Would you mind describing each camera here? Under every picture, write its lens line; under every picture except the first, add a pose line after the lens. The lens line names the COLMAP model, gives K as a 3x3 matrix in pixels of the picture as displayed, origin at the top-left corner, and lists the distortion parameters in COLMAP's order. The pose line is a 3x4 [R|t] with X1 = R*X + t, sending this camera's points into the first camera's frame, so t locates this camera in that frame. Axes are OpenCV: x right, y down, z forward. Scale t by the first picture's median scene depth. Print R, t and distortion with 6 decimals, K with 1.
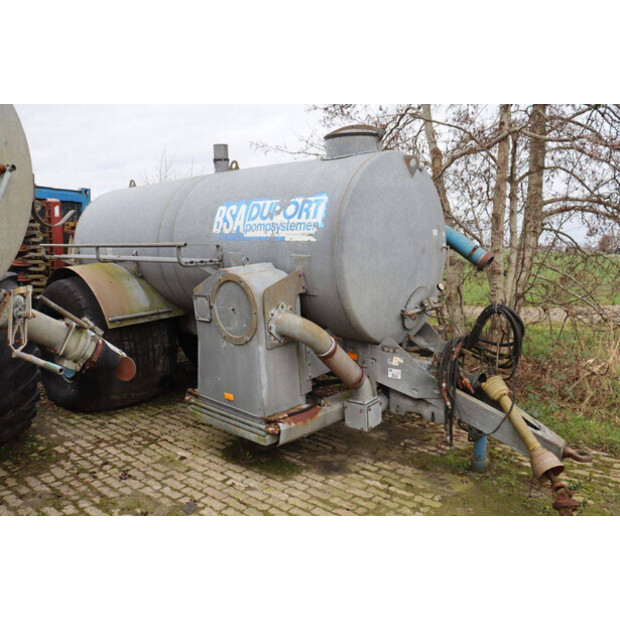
lens RADIAL K [[506.5, 0, 310.0], [0, 506.5, 310.0], [0, 0, 1]] dist [-0.176567, 0.170386]
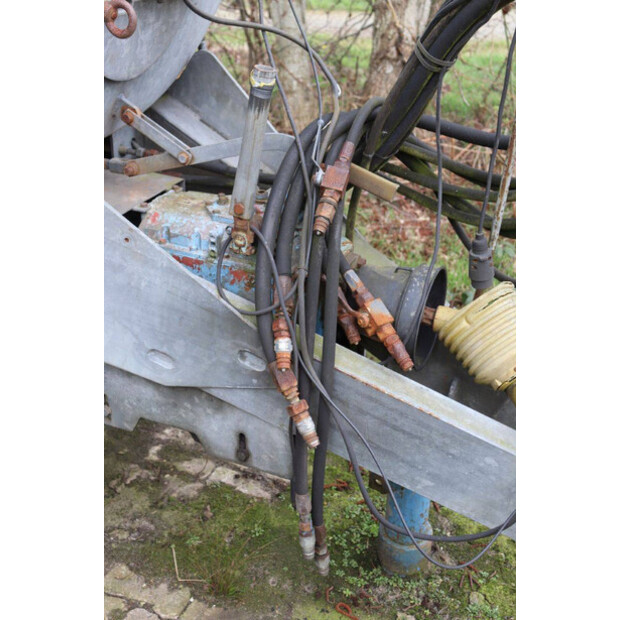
lens RADIAL K [[752.2, 0, 310.0], [0, 752.2, 310.0], [0, 0, 1]] dist [-0.000236, 0.037741]
pose [[0.948639, -0.114267, 0.295004, 0.179551], [0.003706, 0.936441, 0.350806, 0.017946], [-0.316339, -0.331694, 0.888768, 0.692151]]
